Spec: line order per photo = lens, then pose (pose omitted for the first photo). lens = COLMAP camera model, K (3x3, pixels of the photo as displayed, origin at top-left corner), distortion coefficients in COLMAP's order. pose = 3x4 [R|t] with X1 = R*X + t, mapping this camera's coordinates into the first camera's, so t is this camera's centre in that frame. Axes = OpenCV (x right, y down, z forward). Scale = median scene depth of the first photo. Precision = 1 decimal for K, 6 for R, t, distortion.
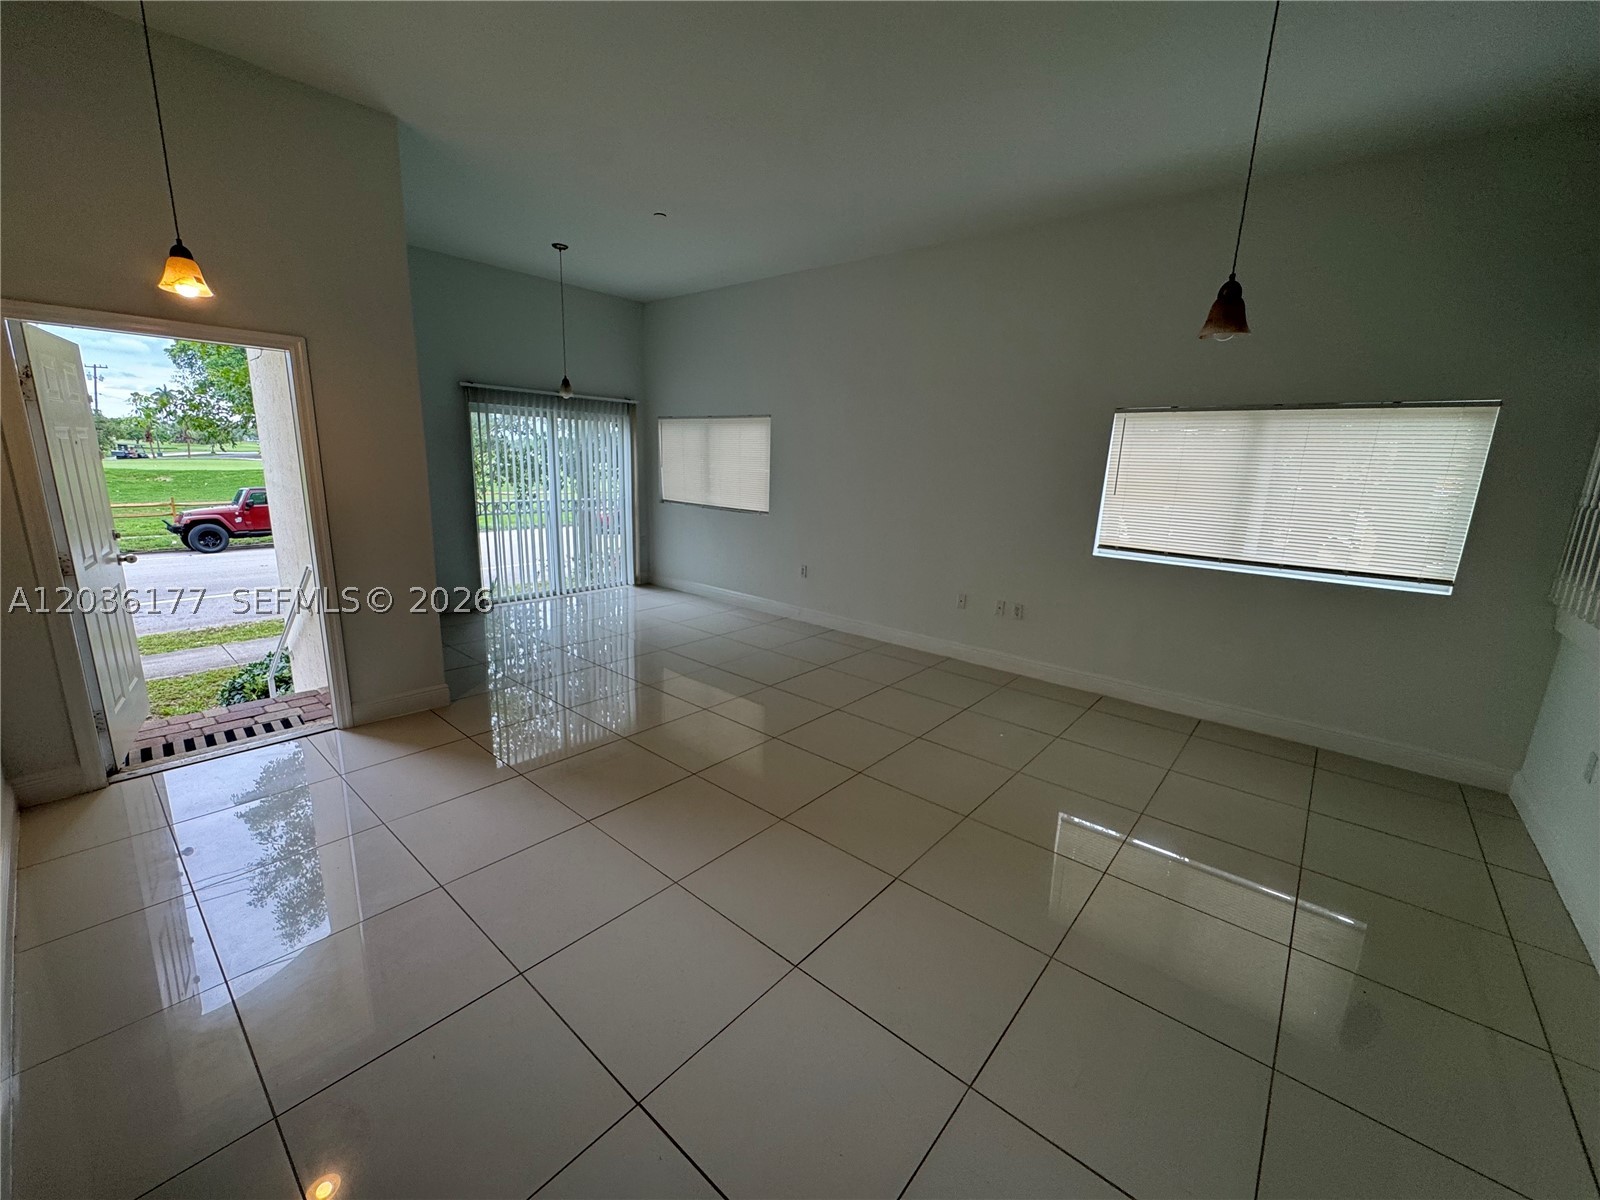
lens RADIAL K [[642.7, 0, 805.5], [0, 642.7, 598.8], [0, 0, 1]] dist [-0.001033, -0.000116]
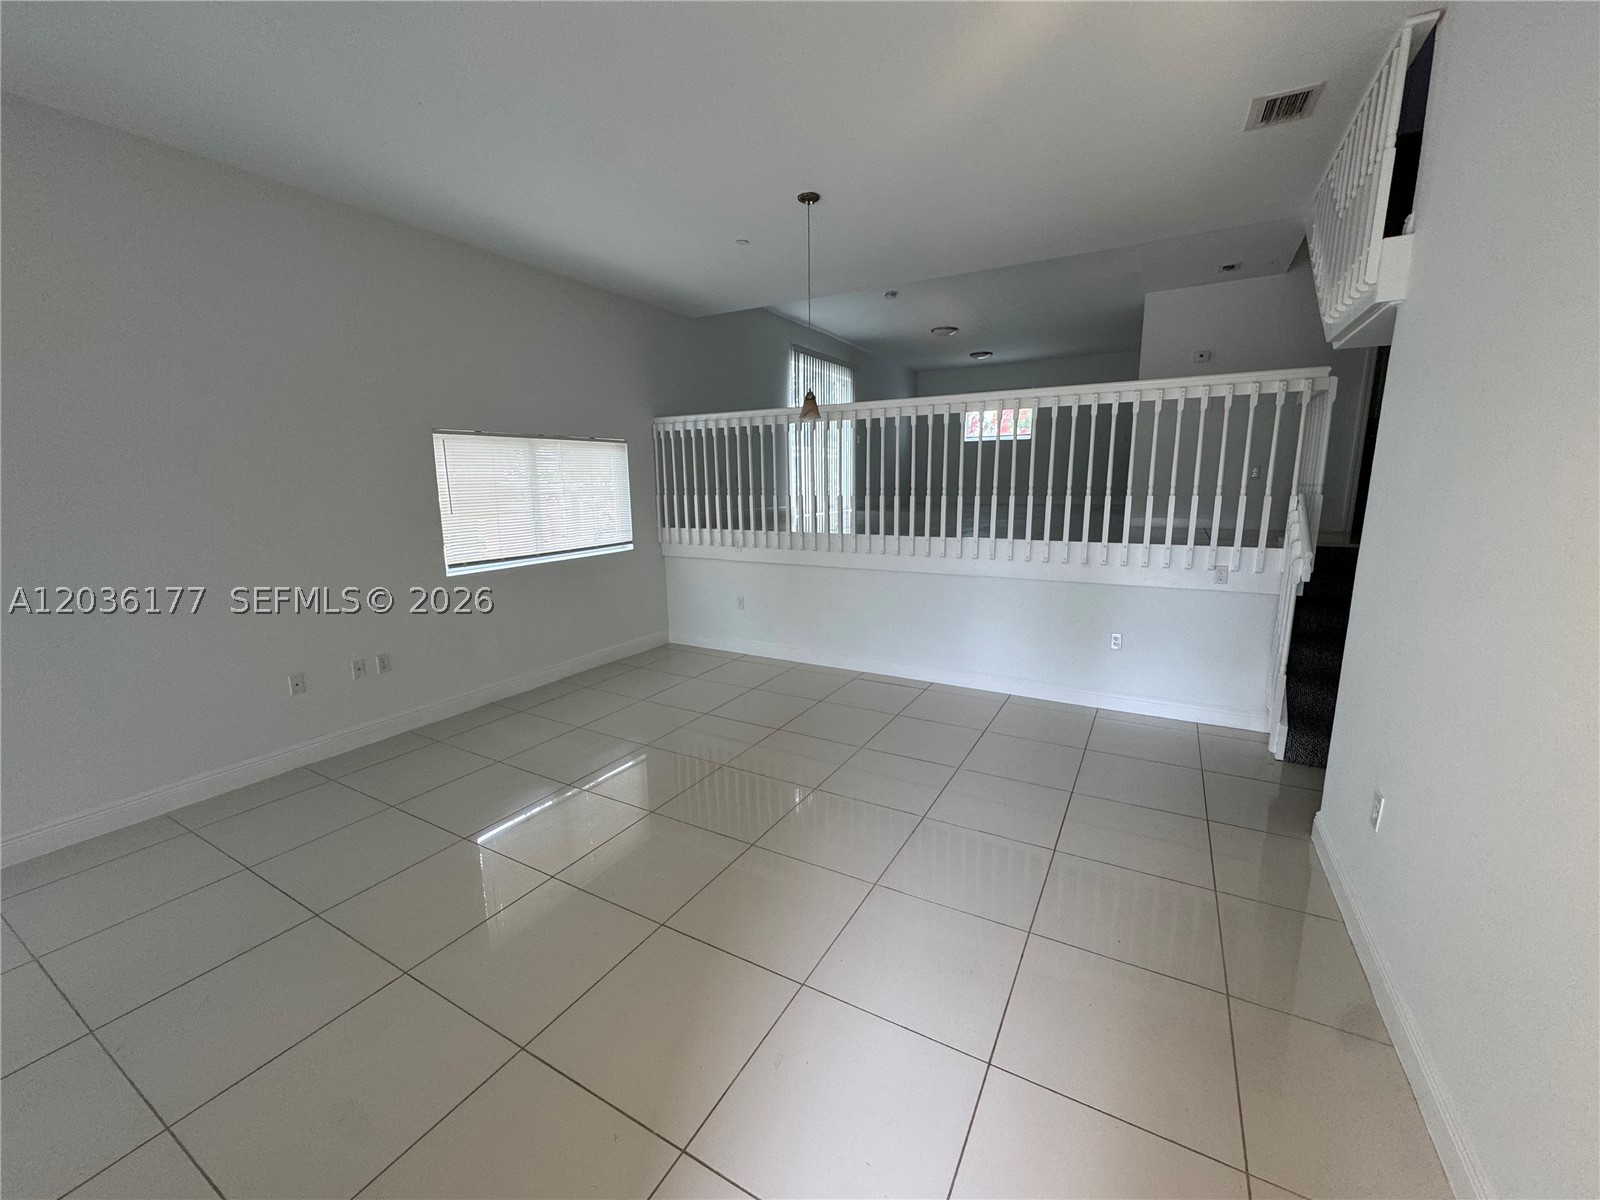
lens RADIAL K [[637.5, 0, 801.0], [0, 637.5, 609.8], [0, 0, 1]] dist [-0.026157, -0.000090]
pose [[-0.182432, -0.231614, 0.955549, -0.670348], [0.216333, 0.938586, 0.268805, -0.184864], [-0.959124, 0.255755, -0.121122, 0.686715]]
